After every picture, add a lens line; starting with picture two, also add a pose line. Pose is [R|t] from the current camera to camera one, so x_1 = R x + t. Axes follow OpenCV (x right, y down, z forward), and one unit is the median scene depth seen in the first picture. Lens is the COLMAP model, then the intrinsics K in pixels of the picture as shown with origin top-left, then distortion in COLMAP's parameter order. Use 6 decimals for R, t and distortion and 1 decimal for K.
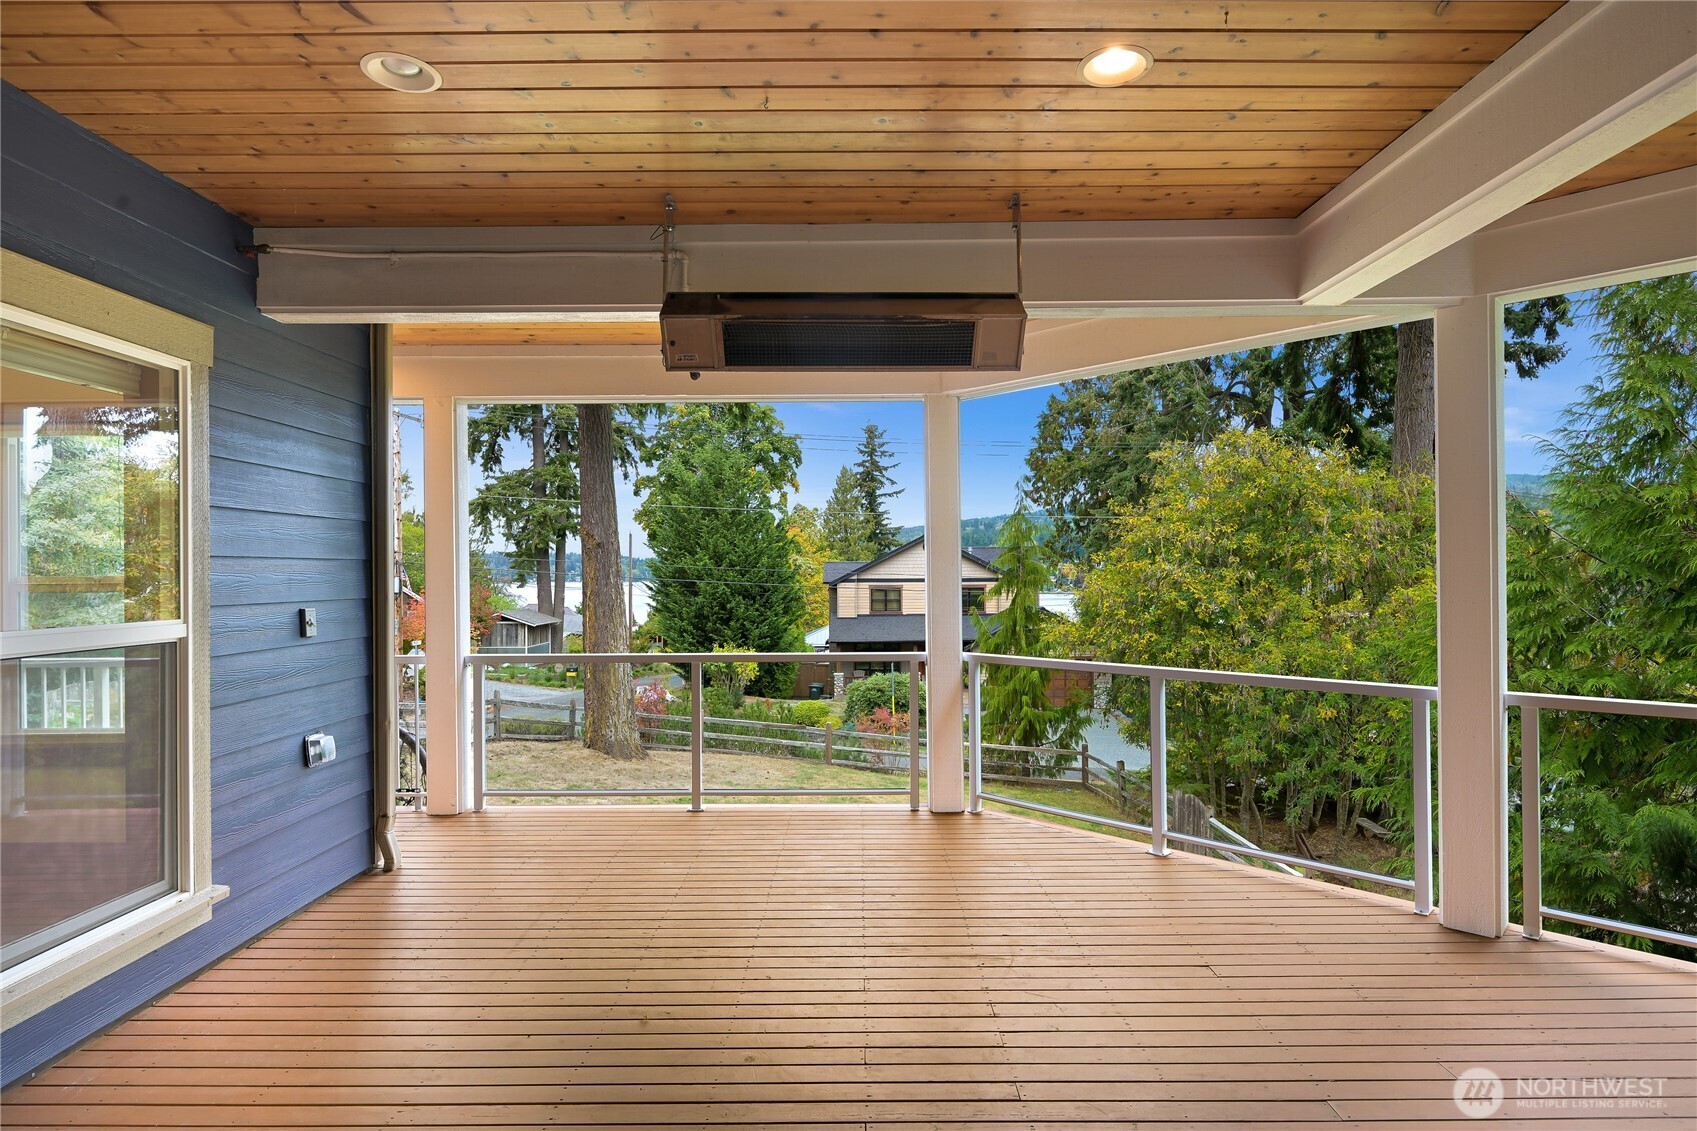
lens RADIAL K [[936.3, 0, 848.5], [0, 936.3, 565.5], [0, 0, 1]] dist [0.000915, 0.000854]
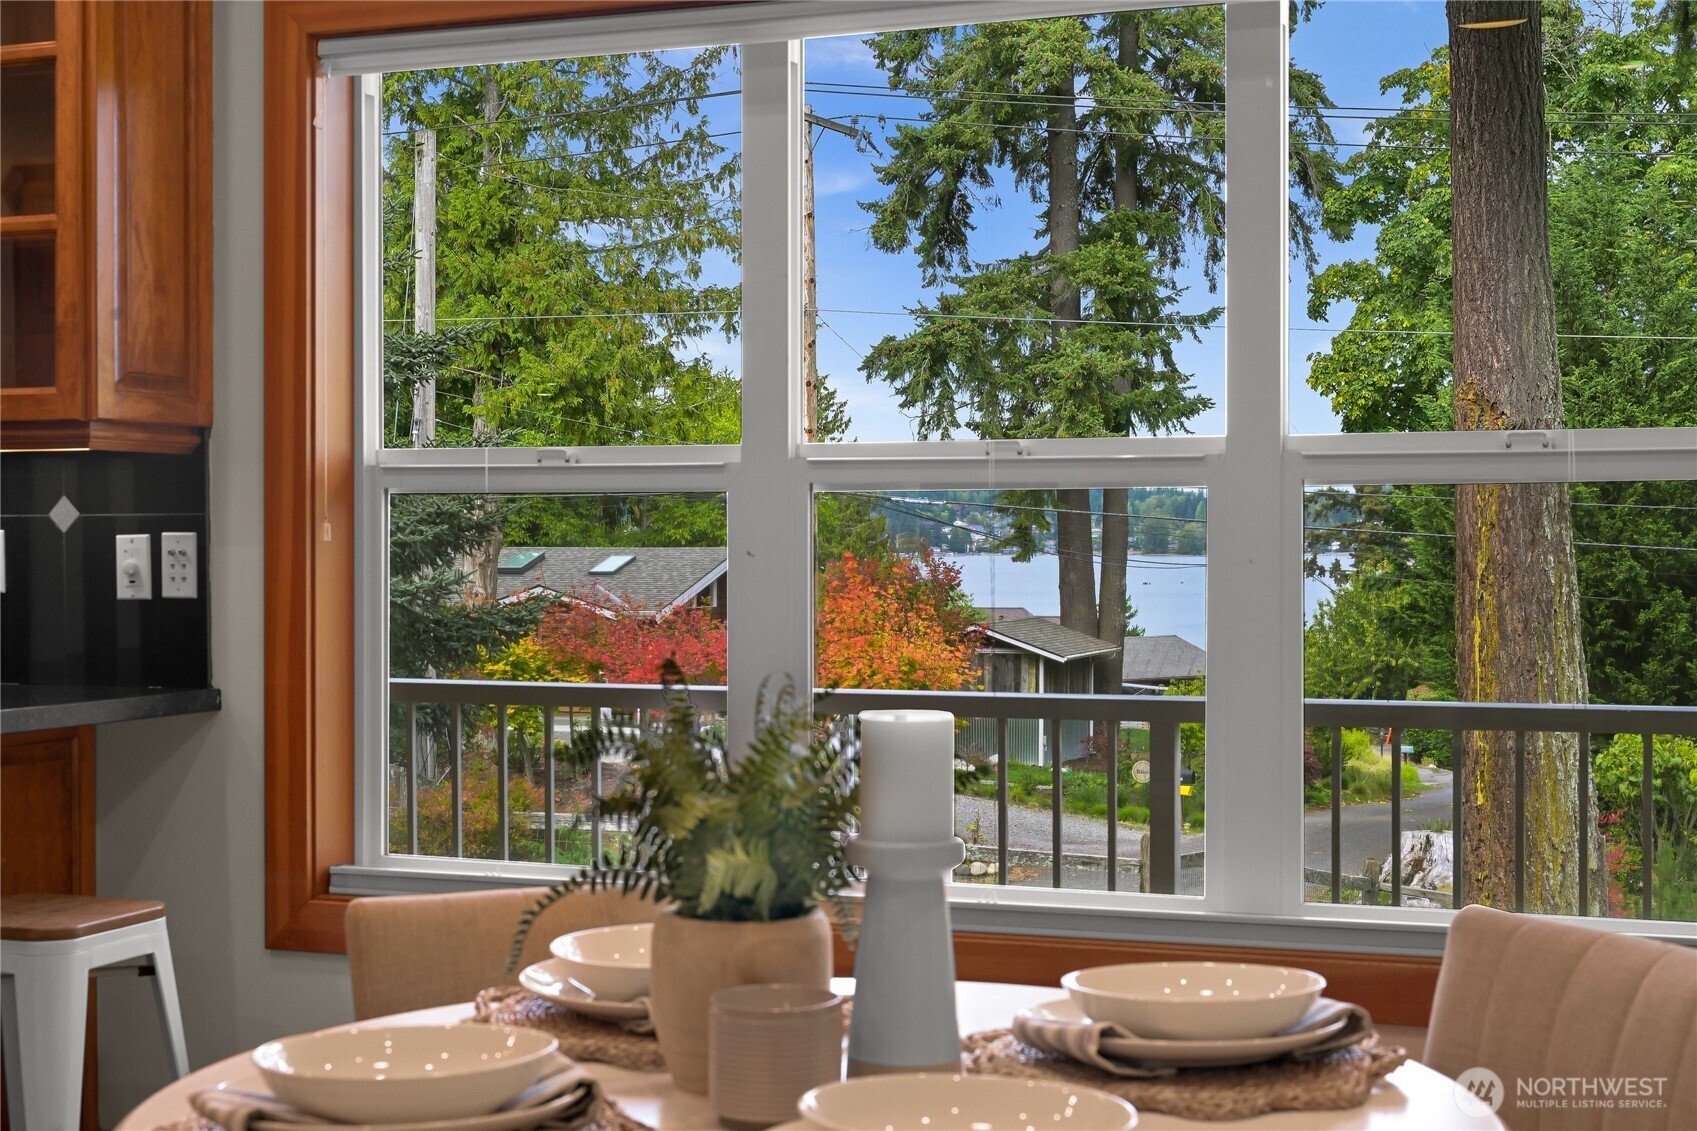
lens RADIAL K [[2481.9, 0, 848.5], [0, 2481.9, 565.5], [0, 0, 1]] dist [-0.015548, 0.047007]
pose [[0.936561, 0.009934, -0.350364, -0.057441], [-0.002585, 0.999767, 0.021435, 0.003225], [0.350495, -0.019169, 0.936368, 0.011554]]
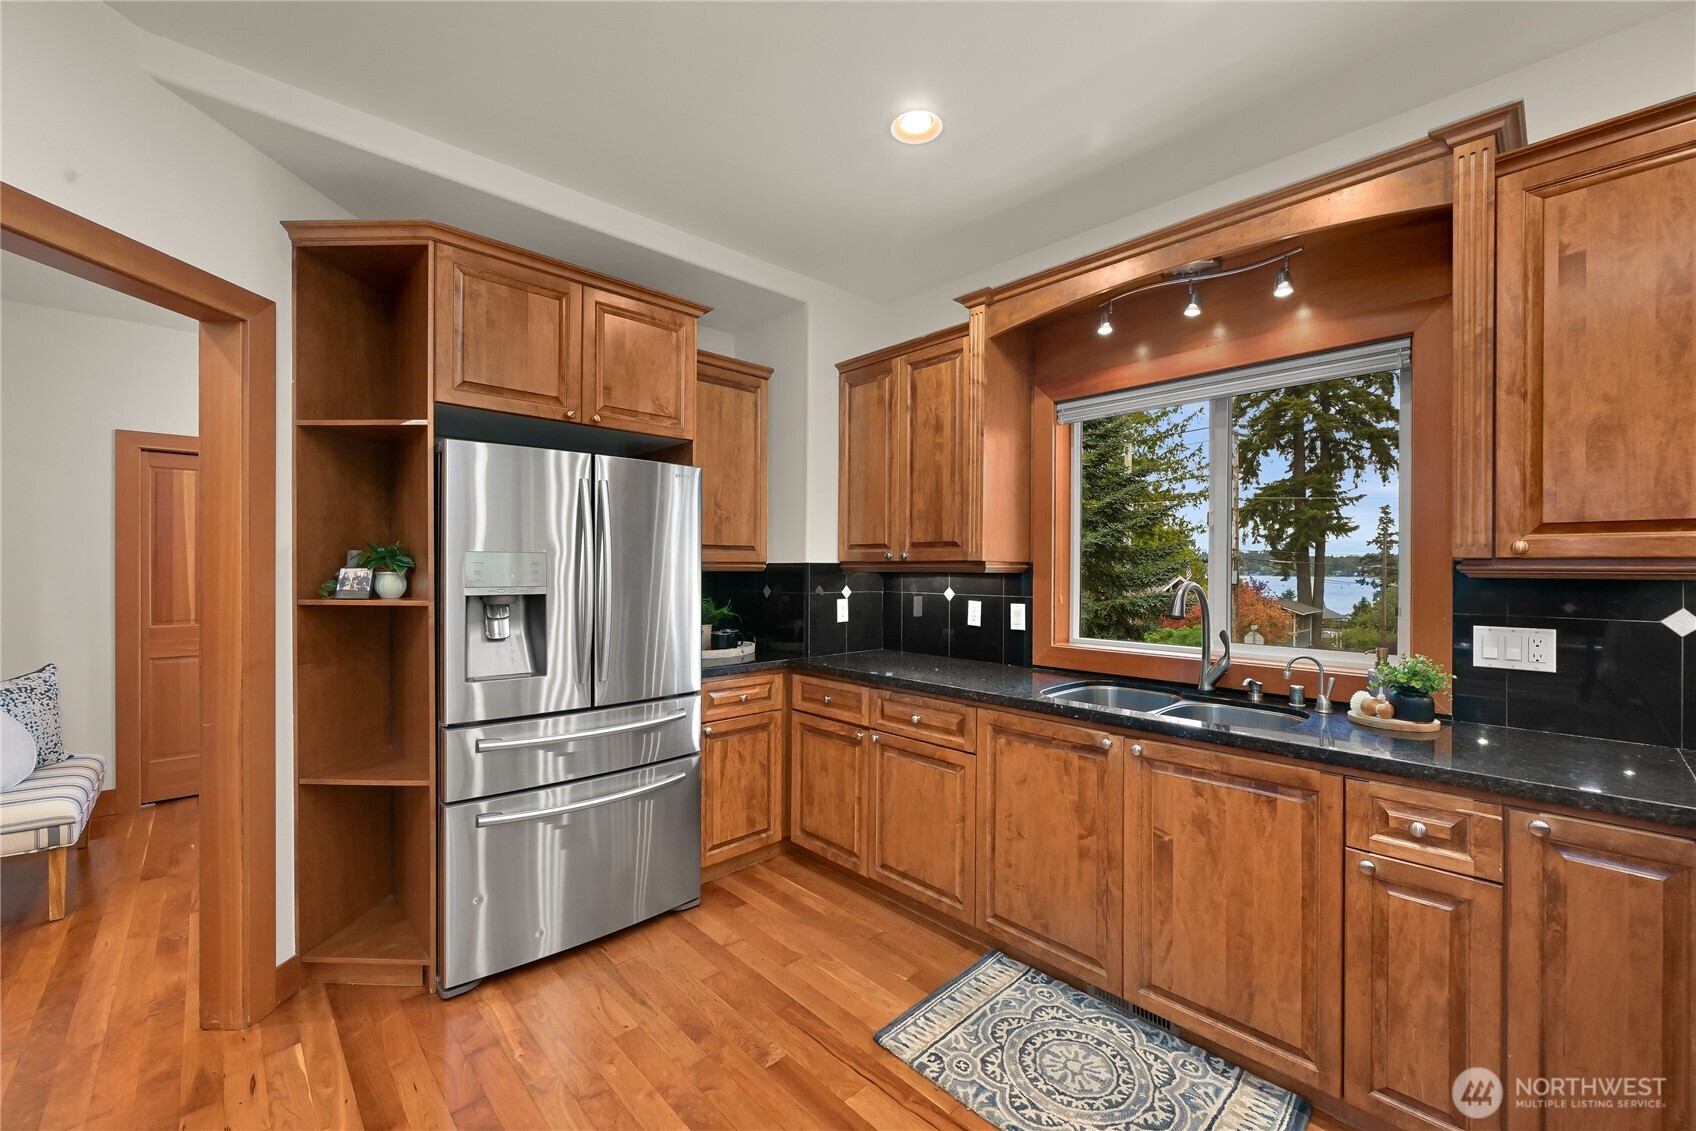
lens RADIAL K [[676.7, 0, 853.7], [0, 676.7, 565.7], [0, 0, 1]] dist [-0.001537, -0.000329]
pose [[0.697471, 0.010303, -0.716539, -0.122640], [-0.006168, 0.999946, 0.008374, 0.001017], [0.716586, -0.001421, 0.697497, 0.030956]]
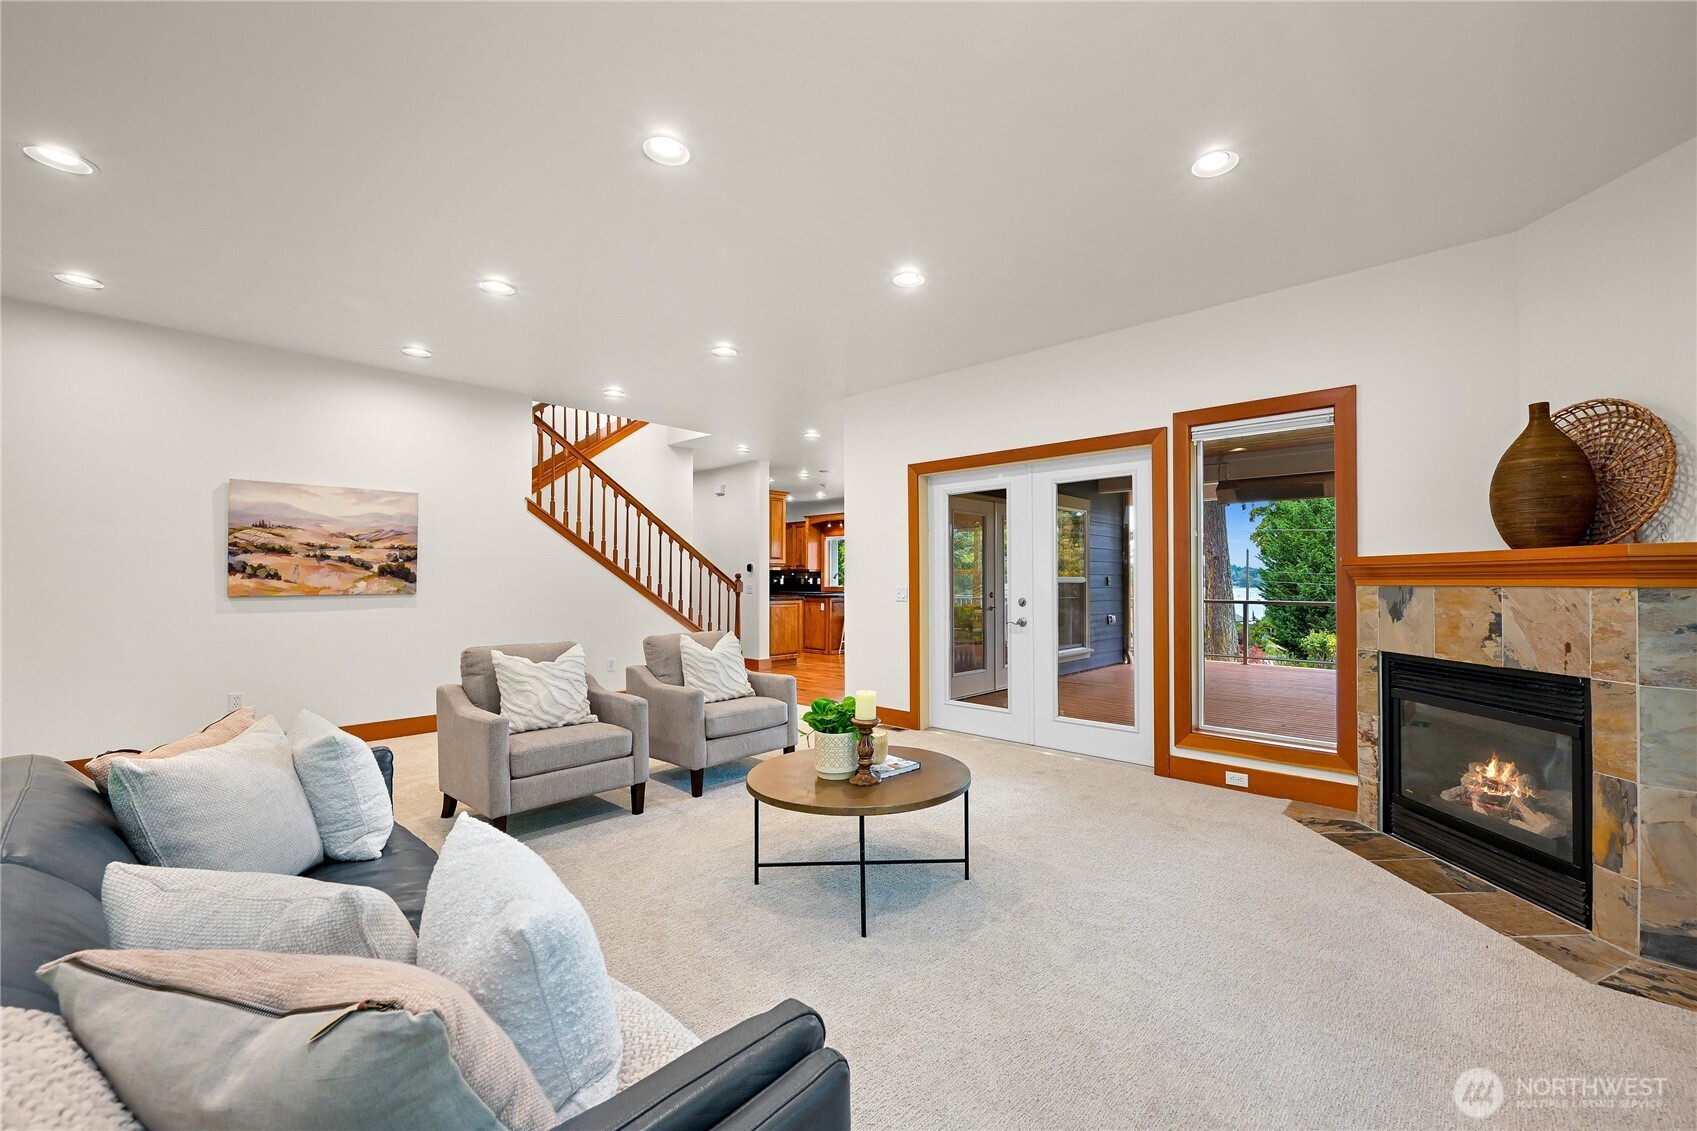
lens RADIAL K [[679.5, 0, 895.3], [0, 679.5, 572.8], [0, 0, 1]] dist [-0.000173, -0.000067]
pose [[0.756140, 0.000419, -0.654410, 0.029643], [-0.002076, 0.999996, -0.001759, 0.002620], [0.654407, 0.002688, 0.756138, -0.090401]]
